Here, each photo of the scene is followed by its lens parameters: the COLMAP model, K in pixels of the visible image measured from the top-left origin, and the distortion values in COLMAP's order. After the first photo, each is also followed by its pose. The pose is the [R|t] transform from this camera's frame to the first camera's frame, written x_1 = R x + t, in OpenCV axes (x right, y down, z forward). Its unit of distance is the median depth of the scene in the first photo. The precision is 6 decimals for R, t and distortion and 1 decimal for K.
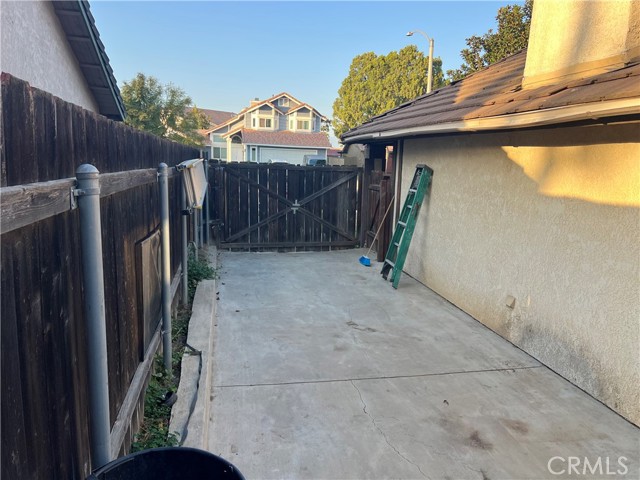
lens RADIAL K [[482.6, 0, 322.1], [0, 482.6, 237.4], [0, 0, 1]] dist [0.051162, -0.054170]
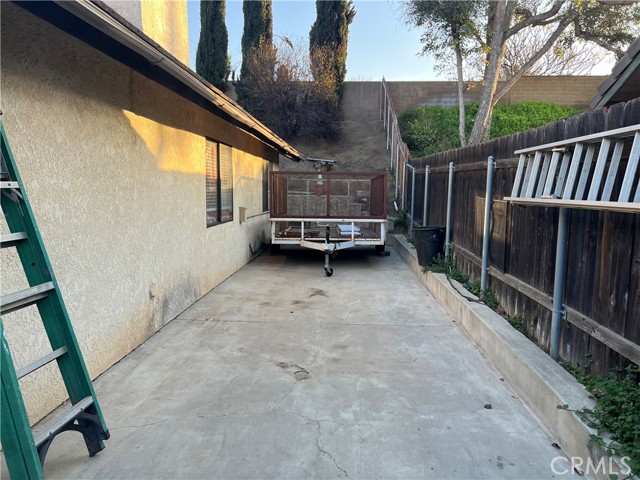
lens RADIAL K [[482.6, 0, 324.4], [0, 482.6, 242.8], [0, 0, 1]] dist [0.051162, -0.054170]
pose [[-0.971088, -0.074347, 0.226852, -0.118358], [-0.008373, 0.960290, 0.278878, -0.204184], [-0.238577, 0.268916, -0.933148, 1.703091]]
